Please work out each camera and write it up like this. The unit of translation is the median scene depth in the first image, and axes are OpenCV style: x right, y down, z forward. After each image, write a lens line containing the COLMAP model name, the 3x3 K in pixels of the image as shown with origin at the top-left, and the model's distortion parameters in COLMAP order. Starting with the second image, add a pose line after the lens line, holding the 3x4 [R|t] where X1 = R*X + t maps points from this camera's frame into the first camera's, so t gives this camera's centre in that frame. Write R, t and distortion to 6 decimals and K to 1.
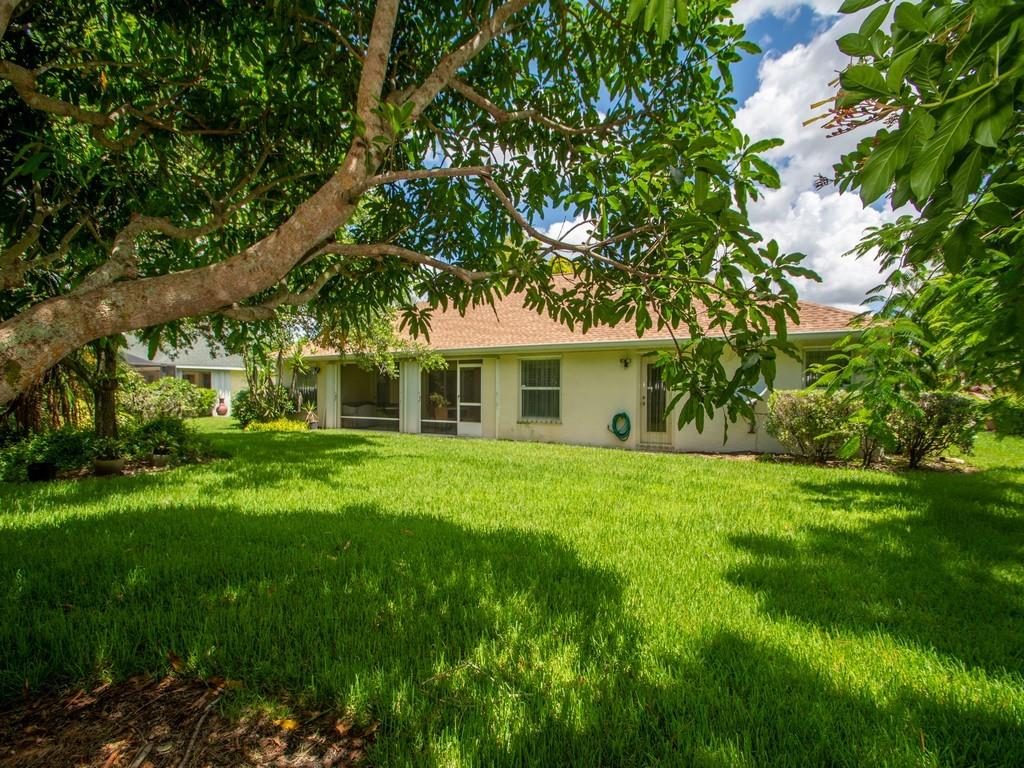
lens RADIAL K [[470.9, 0, 482.7], [0, 470.9, 384.4], [0, 0, 1]] dist [0.020207, -0.024414]
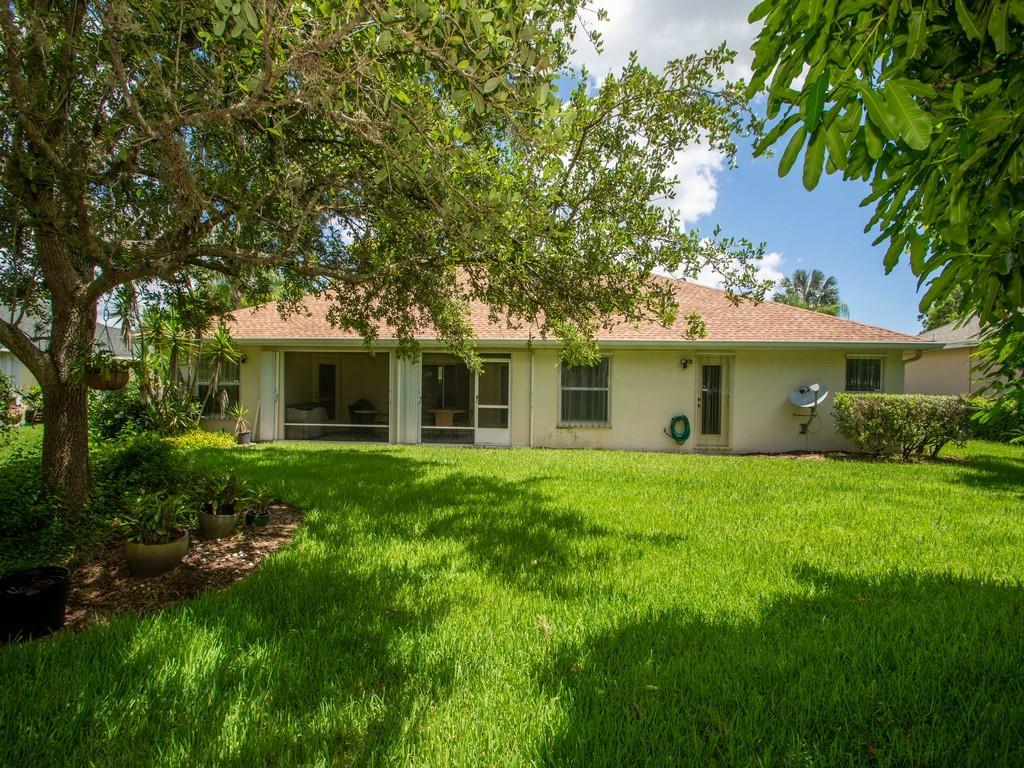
lens RADIAL K [[470.9, 0, 482.7], [0, 470.9, 384.4], [0, 0, 1]] dist [0.020207, -0.024414]
pose [[0.903954, 0.012897, 0.427435, -0.429233], [-0.016072, 0.999864, 0.003819, -0.000148], [-0.427327, -0.010322, 0.904038, 0.271396]]
